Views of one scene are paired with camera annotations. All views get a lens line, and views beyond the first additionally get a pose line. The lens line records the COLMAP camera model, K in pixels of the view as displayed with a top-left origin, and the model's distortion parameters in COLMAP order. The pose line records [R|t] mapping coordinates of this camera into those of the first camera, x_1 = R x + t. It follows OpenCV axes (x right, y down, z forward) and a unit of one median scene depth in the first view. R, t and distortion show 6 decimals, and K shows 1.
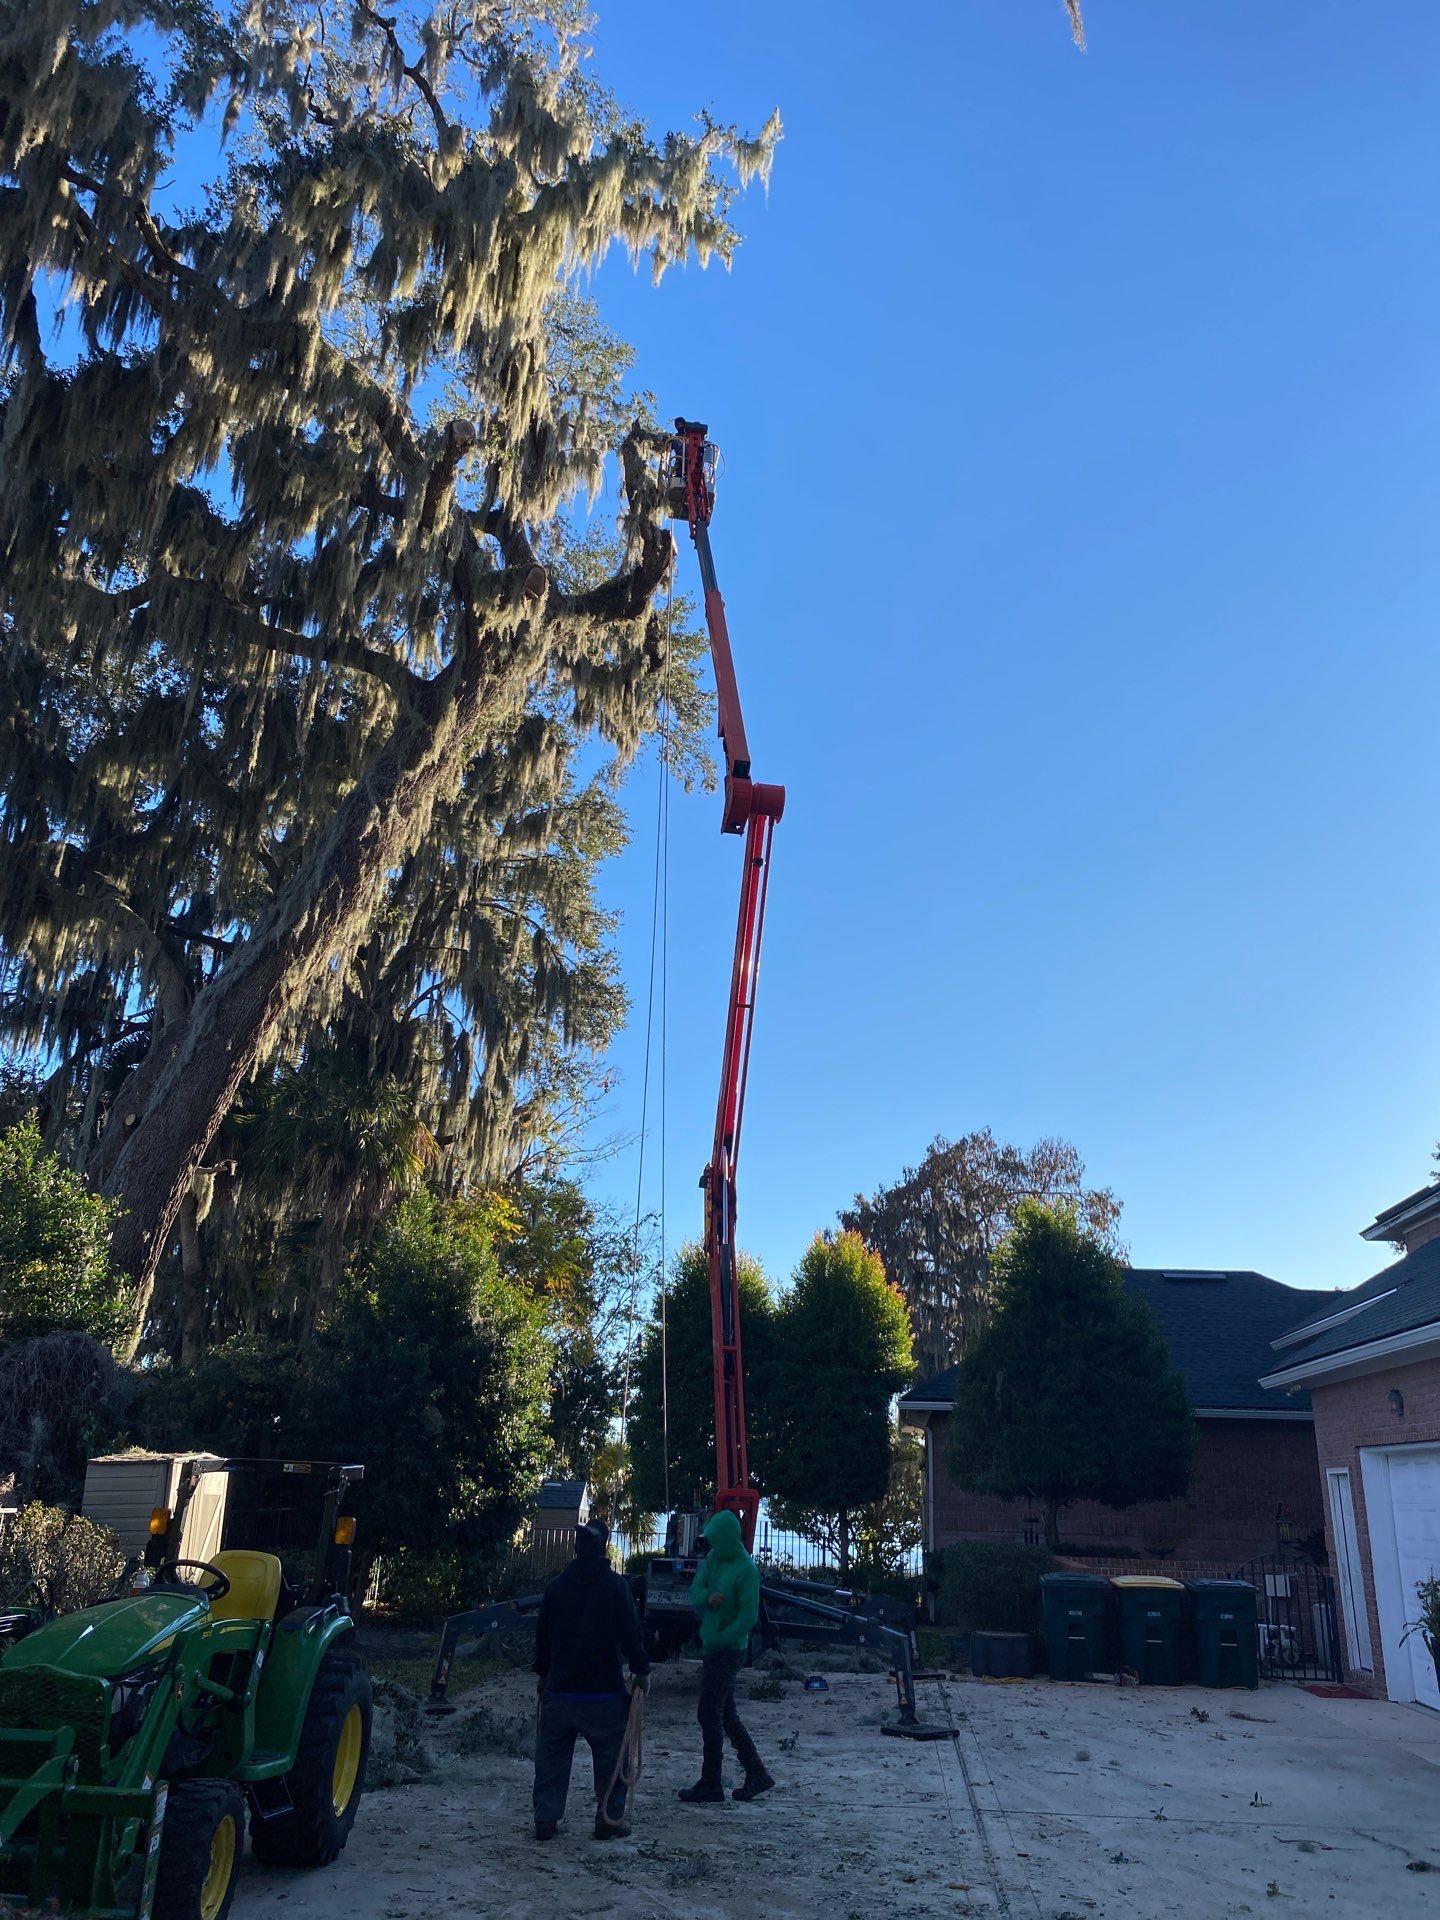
lens RADIAL K [[1443.6, 0, 725.7], [0, 1443.6, 946.6], [0, 0, 1]] dist [0.027176, -0.036564]
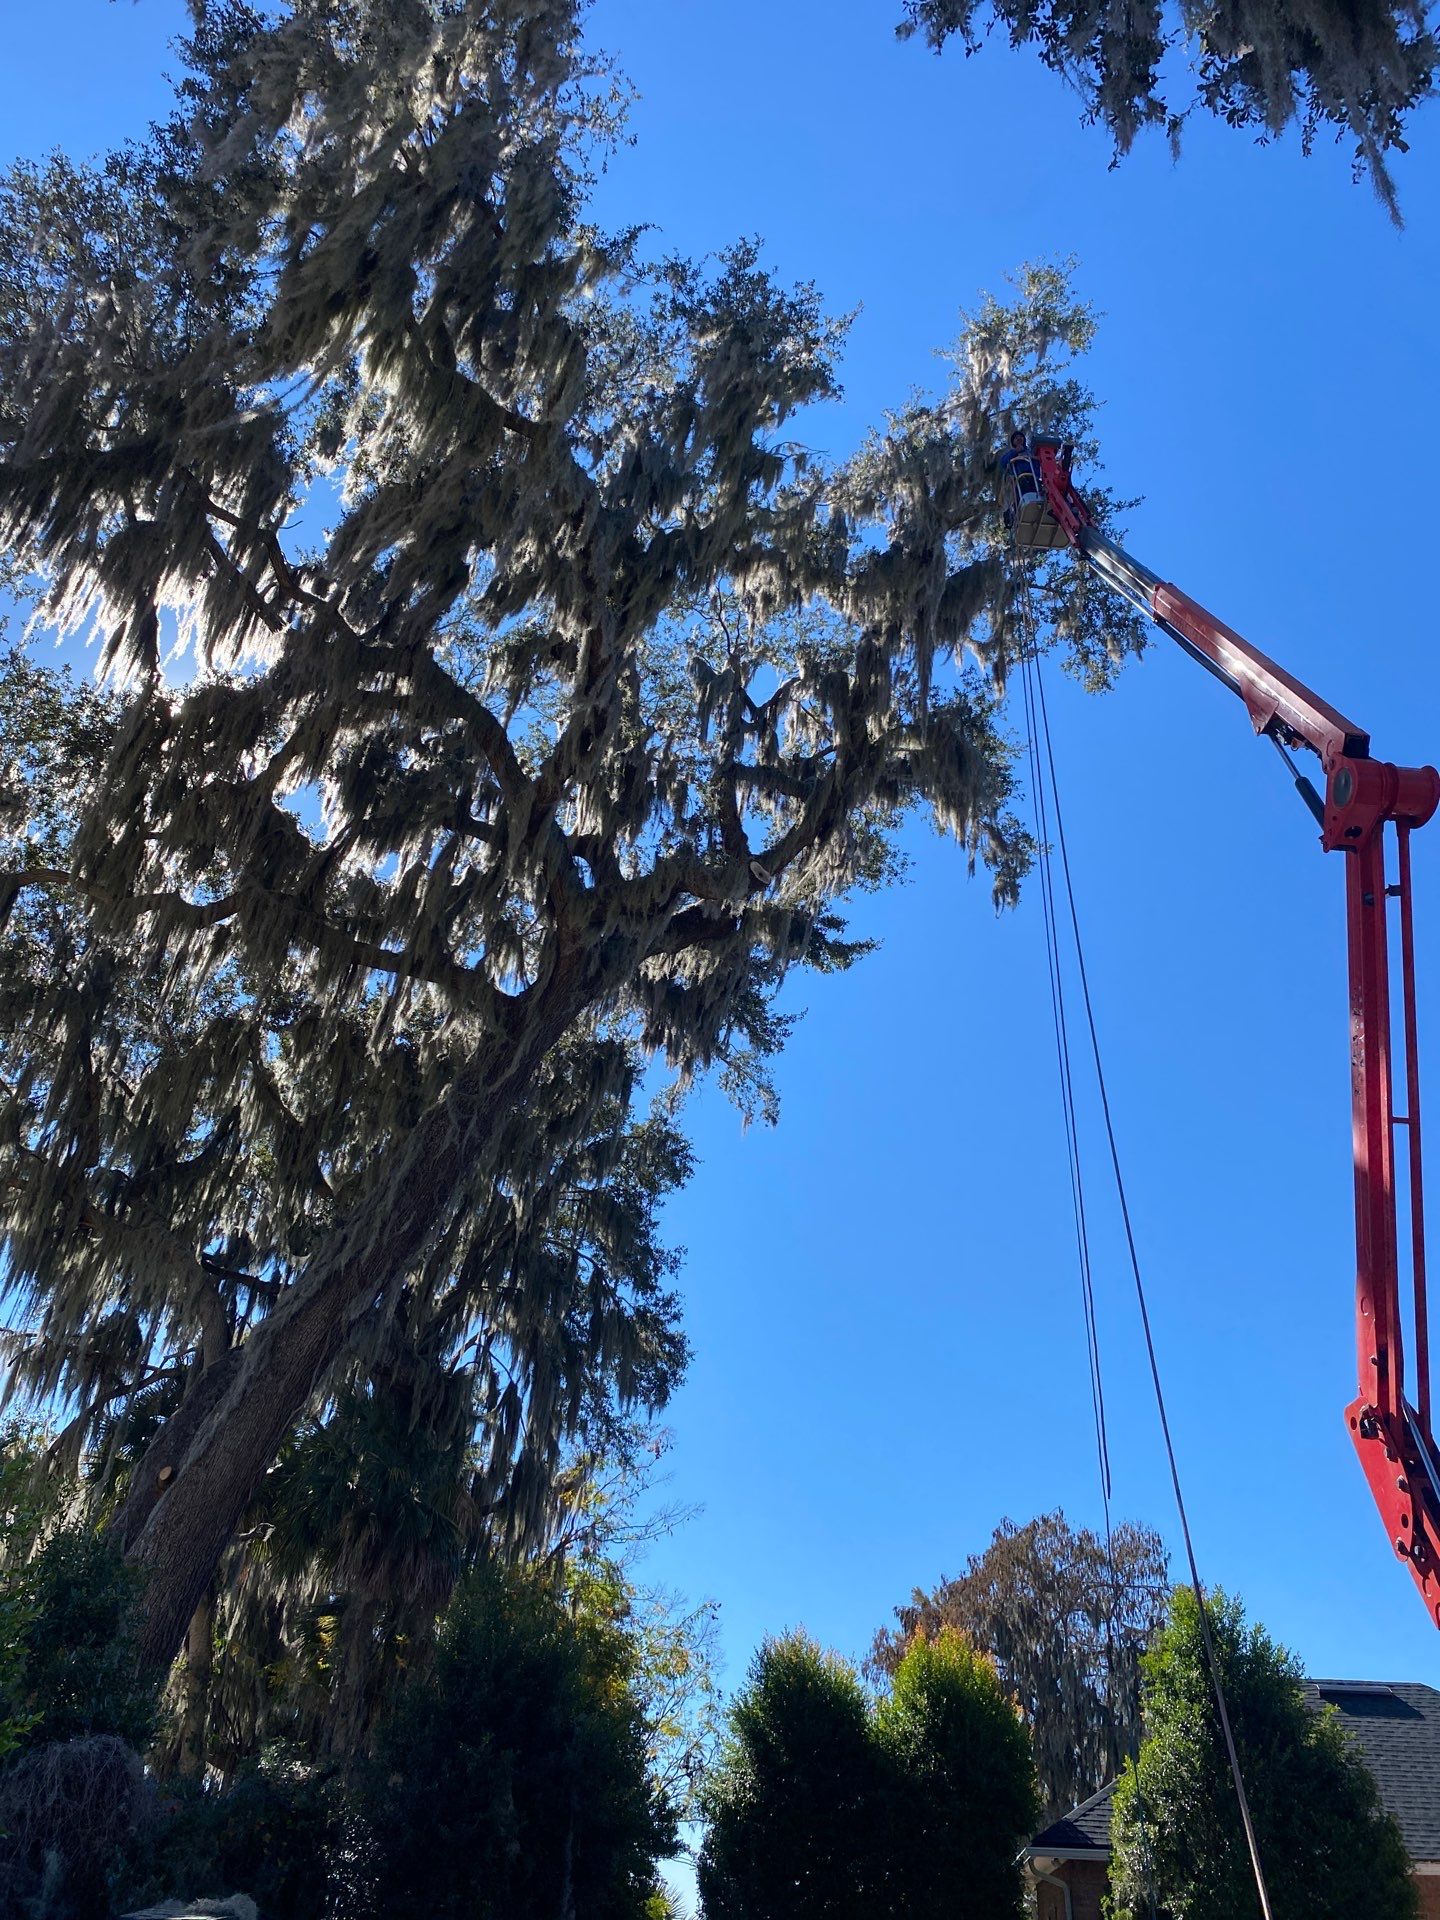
lens RADIAL K [[1443.6, 0, 701.5], [0, 1443.6, 950.6], [0, 0, 1]] dist [0.027176, -0.036564]
pose [[0.999709, 0.005797, -0.023407, -0.053818], [-0.011279, 0.970357, -0.241411, 0.016152], [0.021314, 0.241605, 0.970141, 0.058645]]
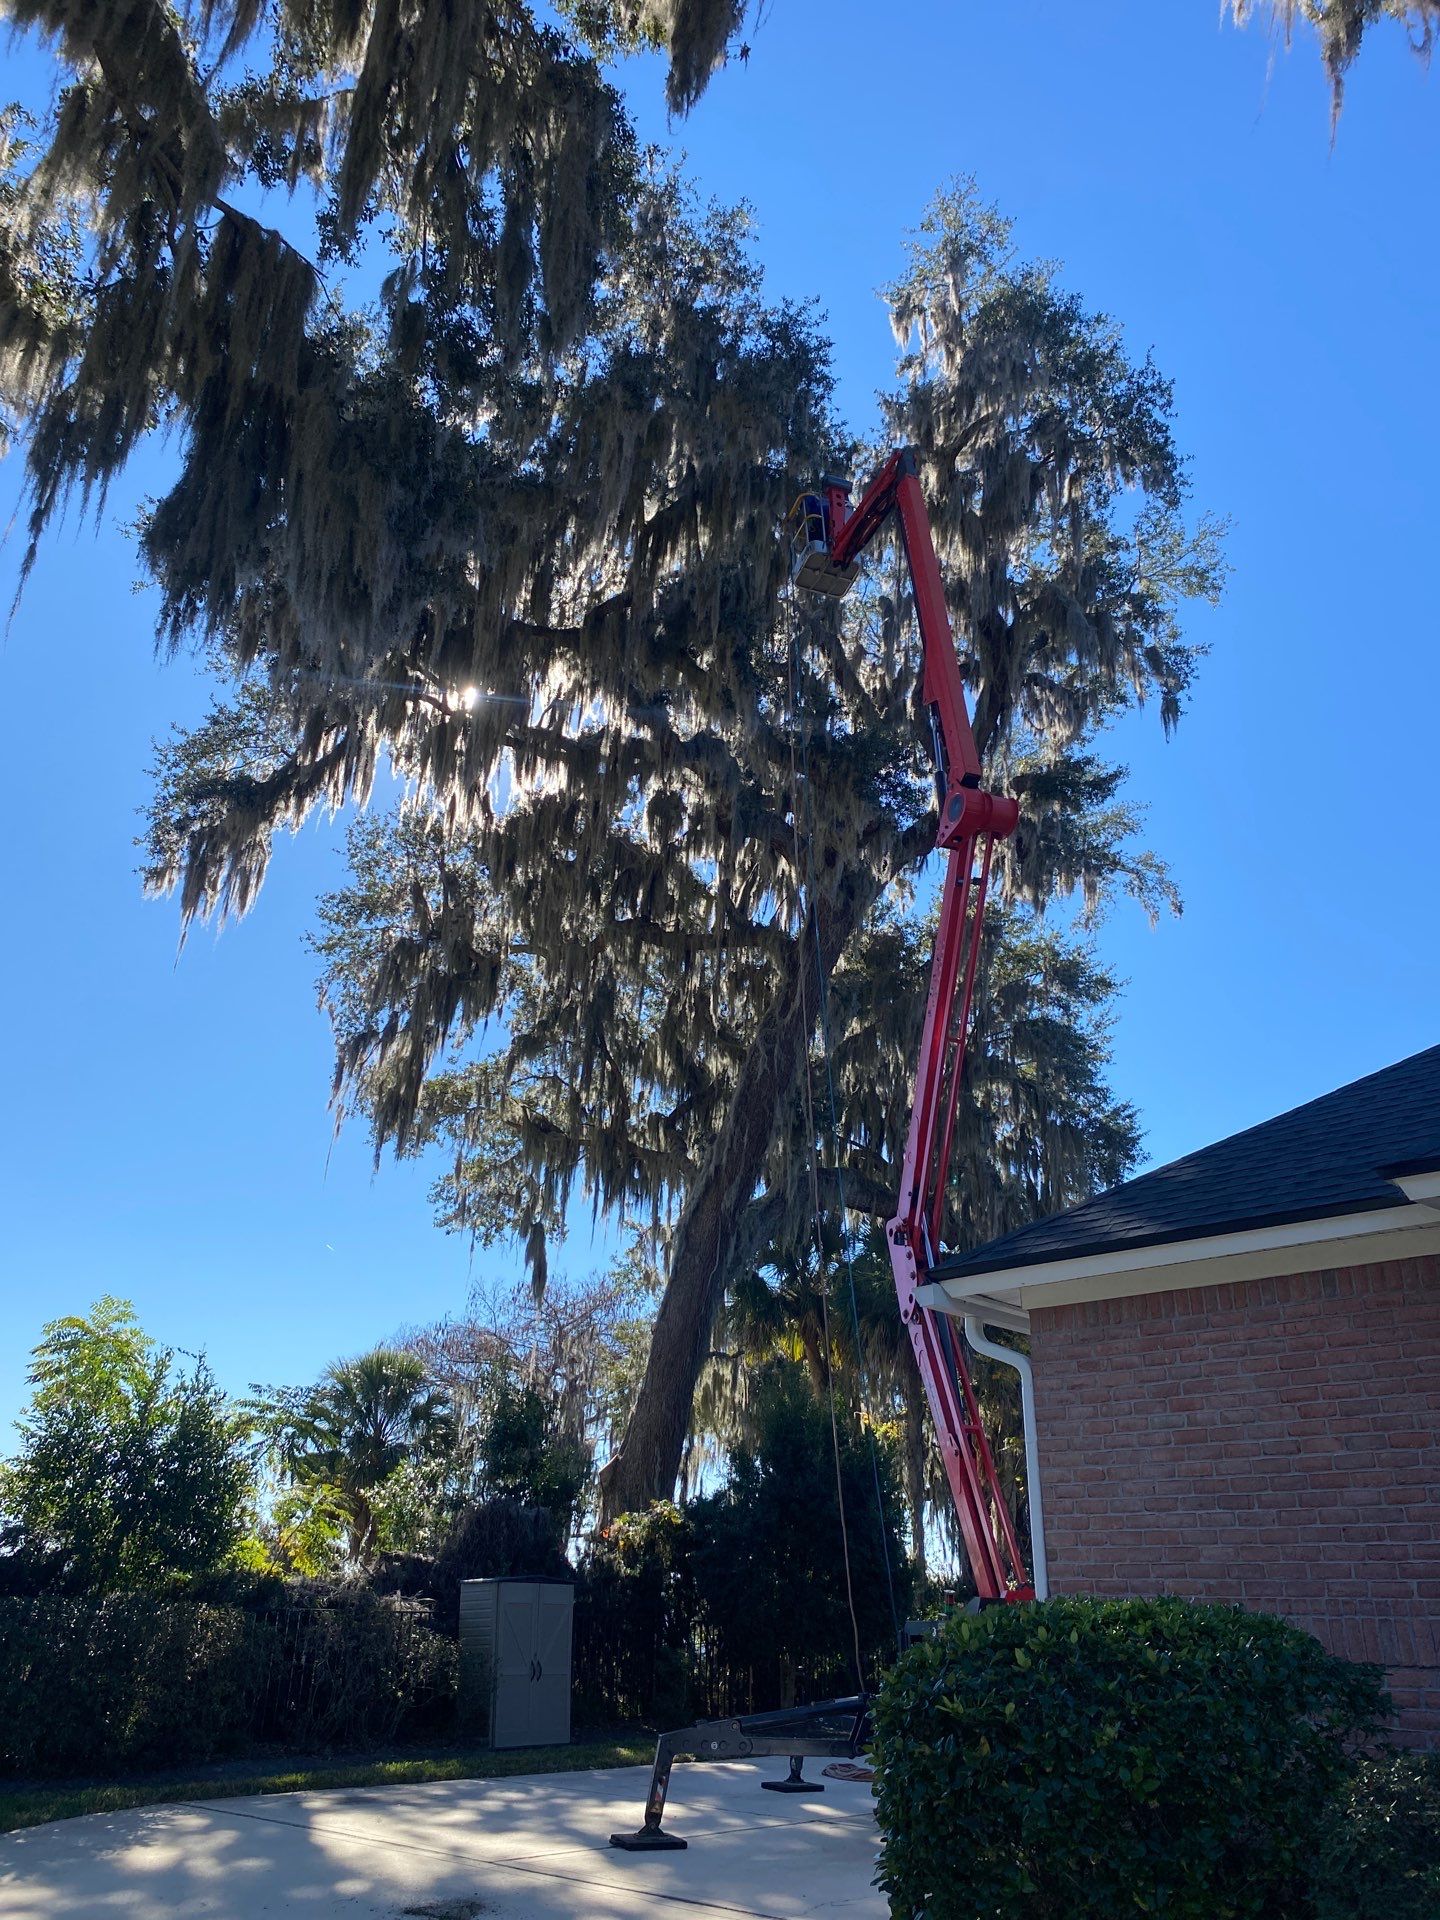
lens RADIAL K [[1443.6, 0, 740.3], [0, 1443.6, 949.4], [0, 0, 1]] dist [0.027176, -0.036564]
pose [[0.797294, -0.266103, -0.541767, 0.402856], [0.220812, 0.963944, -0.148507, -0.000506], [0.561751, -0.001225, 0.827305, -0.059340]]
